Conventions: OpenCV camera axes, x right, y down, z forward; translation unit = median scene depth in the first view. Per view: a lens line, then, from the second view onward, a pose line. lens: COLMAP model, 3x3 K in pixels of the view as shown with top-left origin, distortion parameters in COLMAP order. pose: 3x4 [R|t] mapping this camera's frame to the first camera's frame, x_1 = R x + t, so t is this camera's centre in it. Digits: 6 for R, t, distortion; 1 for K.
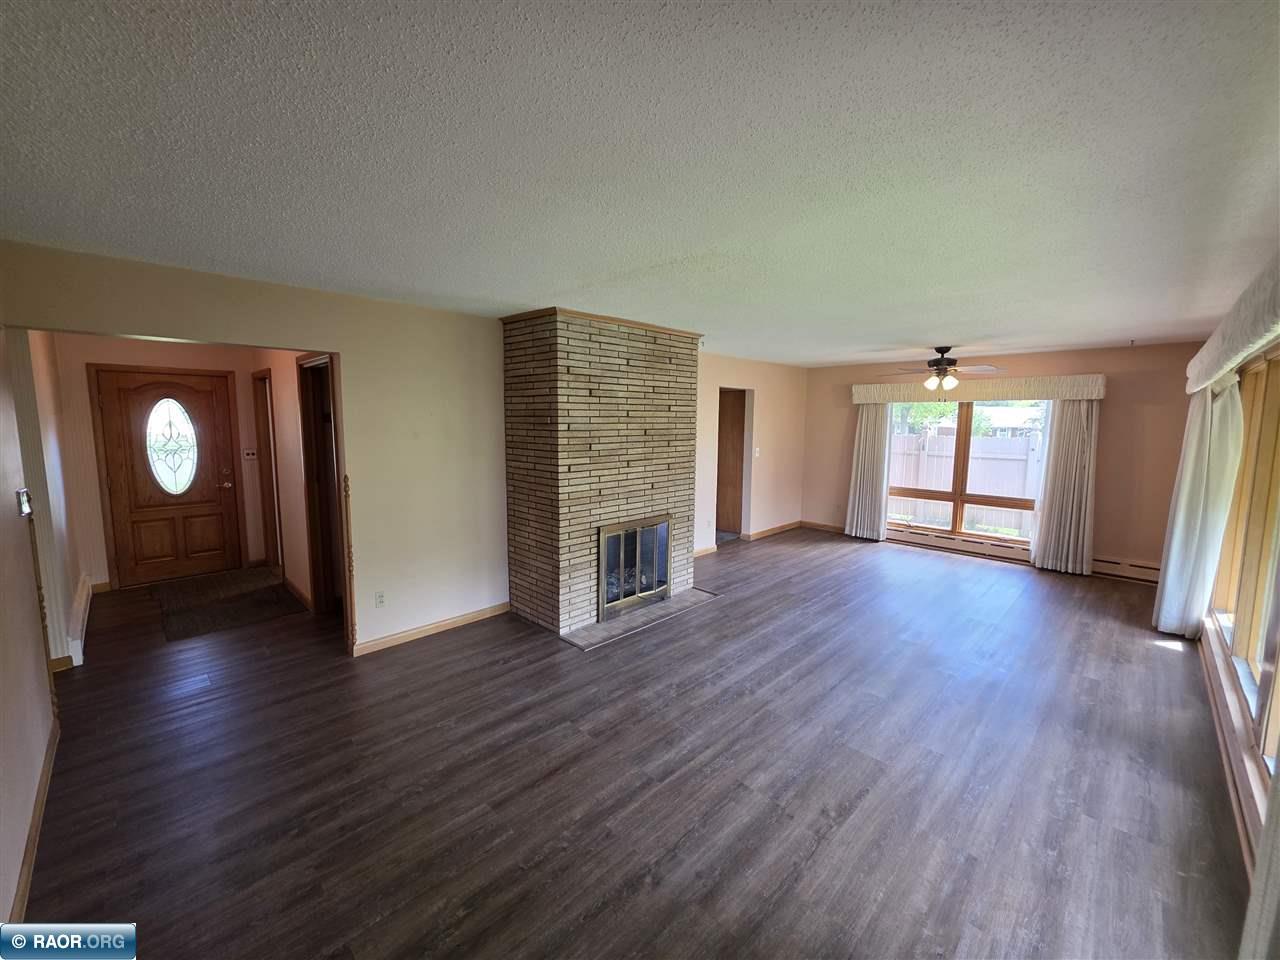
lens RADIAL K [[511.9, 0, 641.6], [0, 511.9, 475.7], [0, 0, 1]] dist [0.000878, -0.000126]
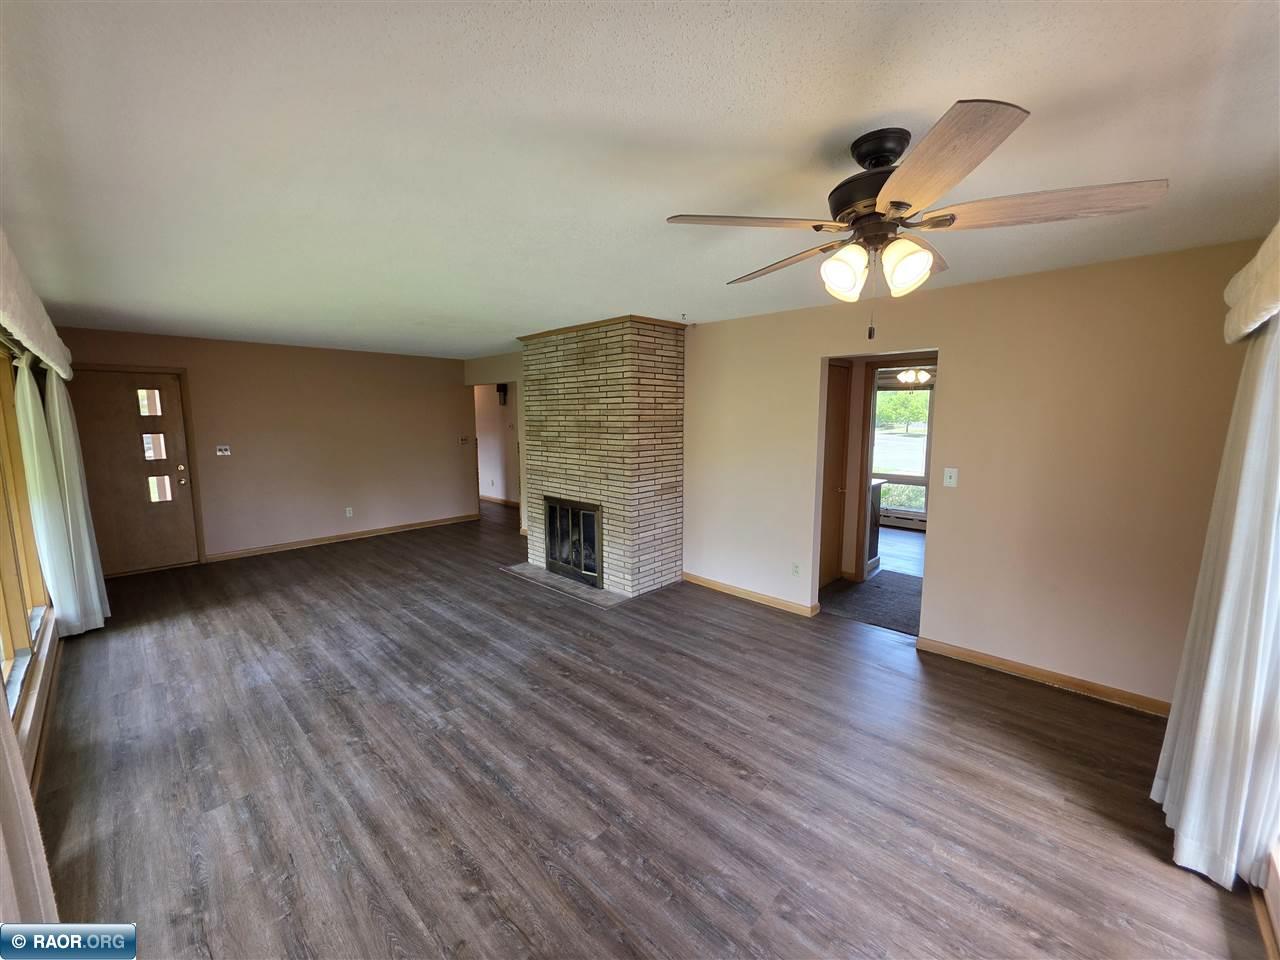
lens RADIAL K [[511.9, 0, 637.3], [0, 511.9, 476.5], [0, 0, 1]] dist [0.000878, -0.000126]
pose [[0.011019, 0.114385, -0.993375, 1.197190], [-0.107908, 0.987770, 0.112542, -0.118178], [0.994100, 0.105953, 0.023227, 1.190556]]
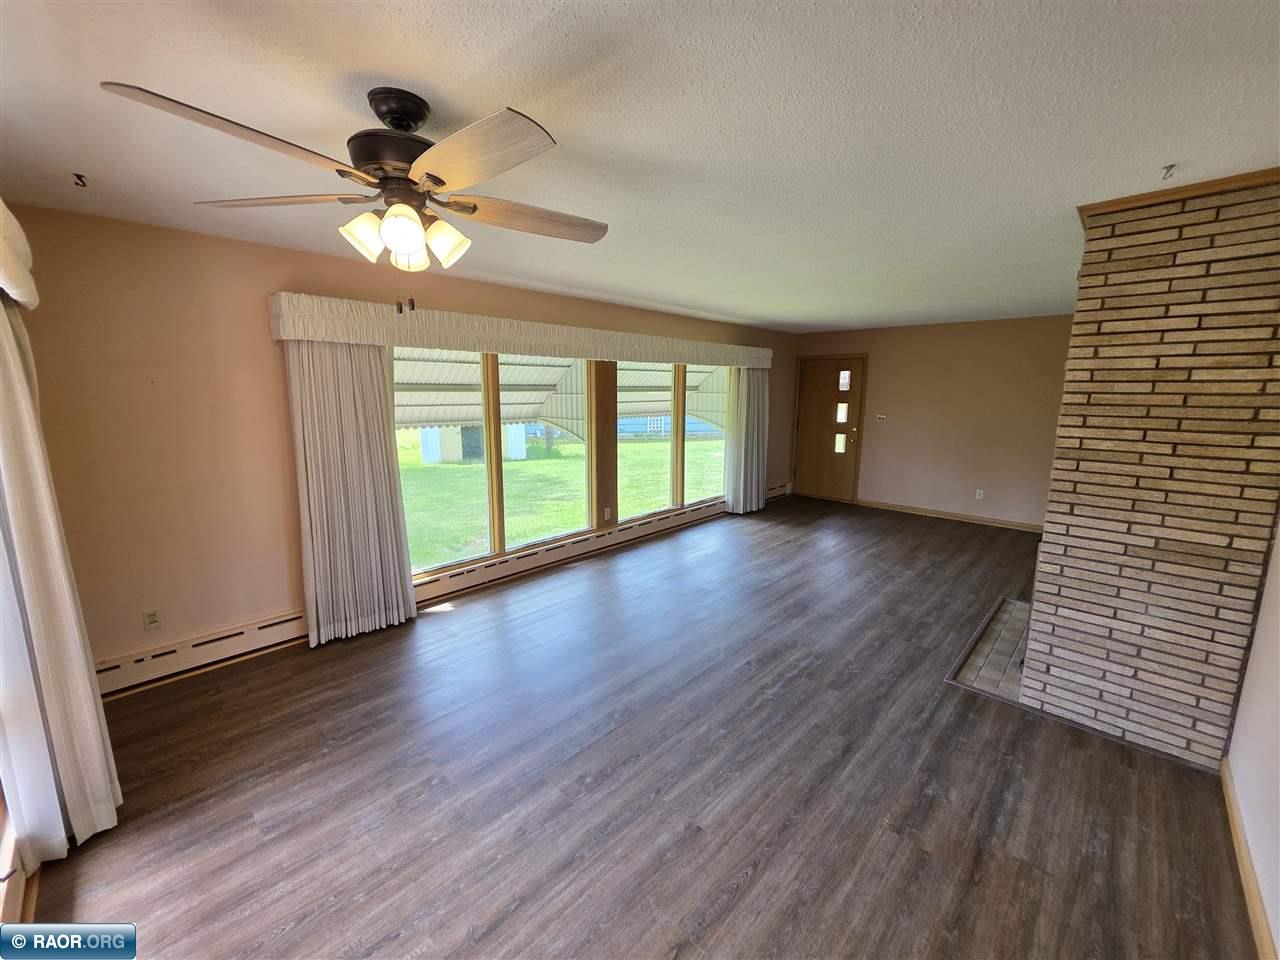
lens RADIAL K [[511.9, 0, 638.6], [0, 511.9, 476.6], [0, 0, 1]] dist [0.000878, -0.000126]
pose [[-0.999844, -0.009808, -0.014716, 0.625701], [-0.013507, 0.960645, 0.277449, -0.187429], [0.011416, 0.277604, -0.960628, 1.778725]]
